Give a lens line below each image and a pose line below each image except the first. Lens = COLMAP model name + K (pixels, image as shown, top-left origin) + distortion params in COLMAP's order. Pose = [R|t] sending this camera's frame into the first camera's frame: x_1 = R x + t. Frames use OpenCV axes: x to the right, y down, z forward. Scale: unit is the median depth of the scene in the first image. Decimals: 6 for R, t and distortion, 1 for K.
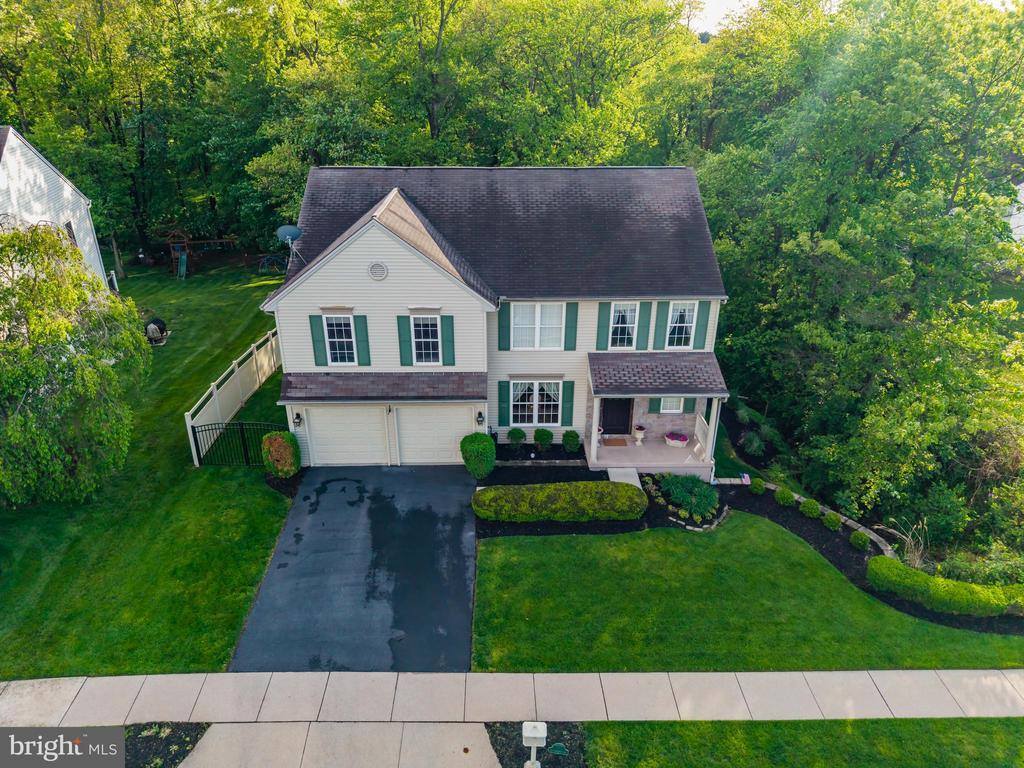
lens RADIAL K [[694.3, 0, 512.0], [0, 694.3, 384.0], [0, 0, 1]] dist [0.087663, -0.001132]
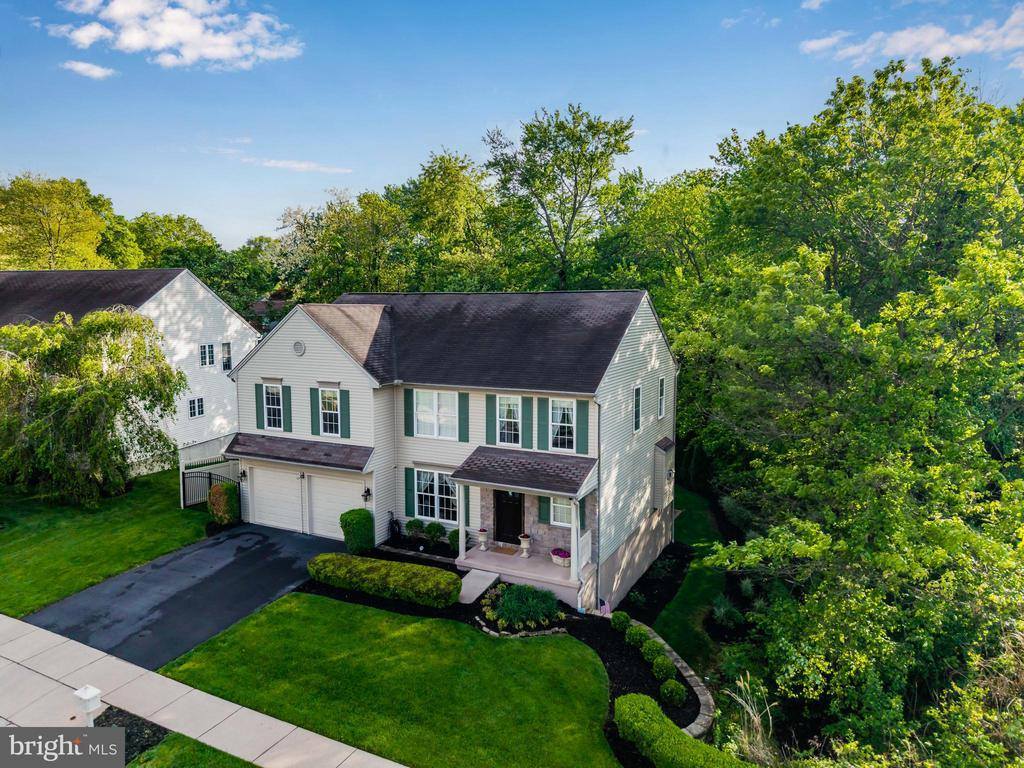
lens RADIAL K [[704.4, 0, 510.6], [0, 704.4, 359.3], [0, 0, 1]] dist [0.005983, -0.001732]
pose [[0.881868, 0.030454, -0.470513, 0.639597], [-0.194276, 0.932732, -0.303755, 0.140458], [0.429612, 0.359281, 0.828463, 0.143850]]
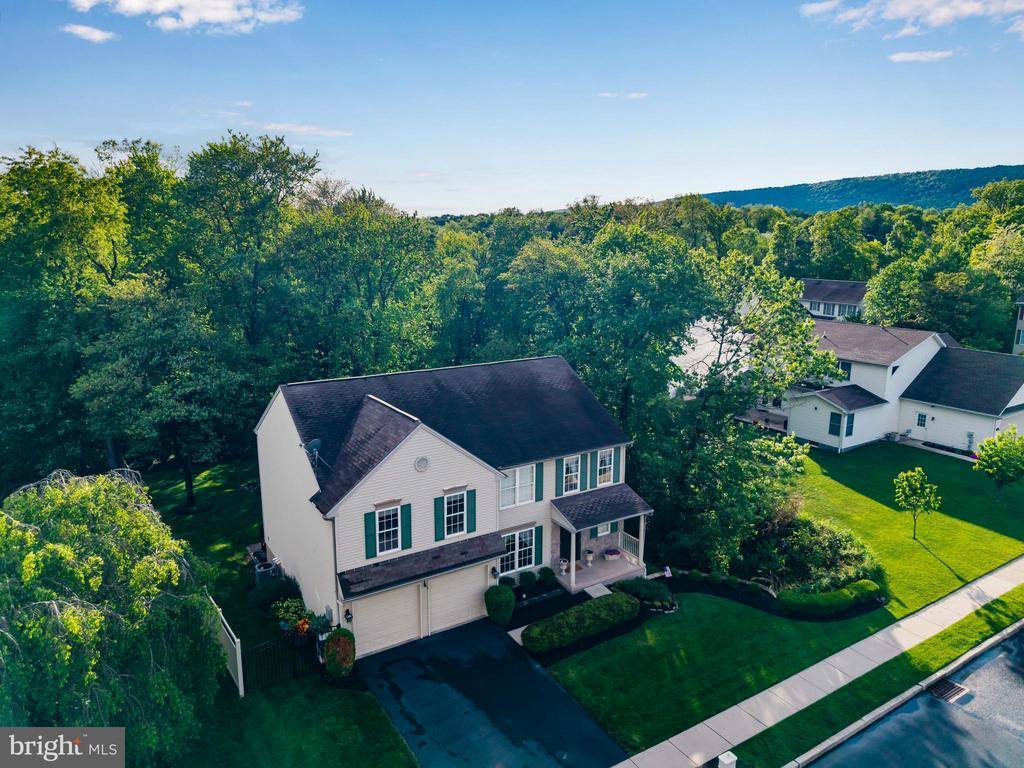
lens RADIAL K [[700.4, 0, 512.0], [0, 700.4, 384.0], [0, 0, 1]] dist [0.045377, -0.000727]
pose [[0.856151, -0.112226, 0.504391, -0.594006], [0.225466, 0.959441, -0.169230, -0.049802], [-0.464941, 0.258609, 0.846729, -0.115729]]
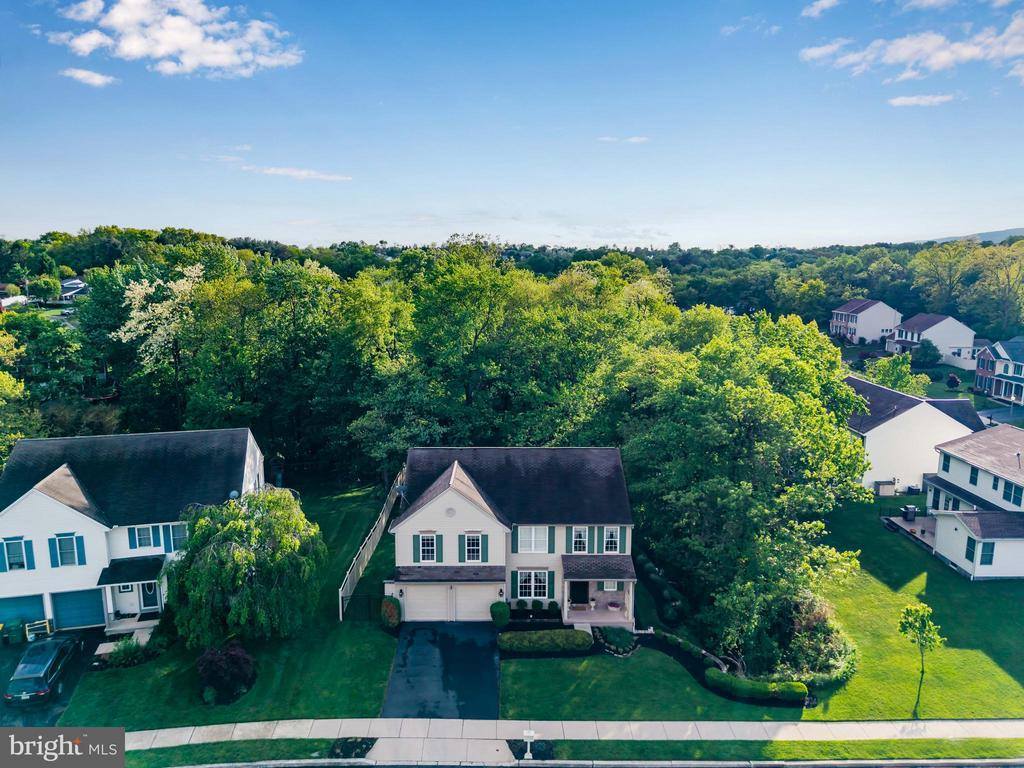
lens RADIAL K [[704.4, 0, 510.6], [0, 704.4, 359.3], [0, 0, 1]] dist [0.005983, -0.001732]
pose [[0.999913, -0.000246, -0.013212, 0.002501], [-0.003618, 0.956527, -0.291622, 0.003481], [0.012710, 0.291644, 0.956442, -0.918449]]
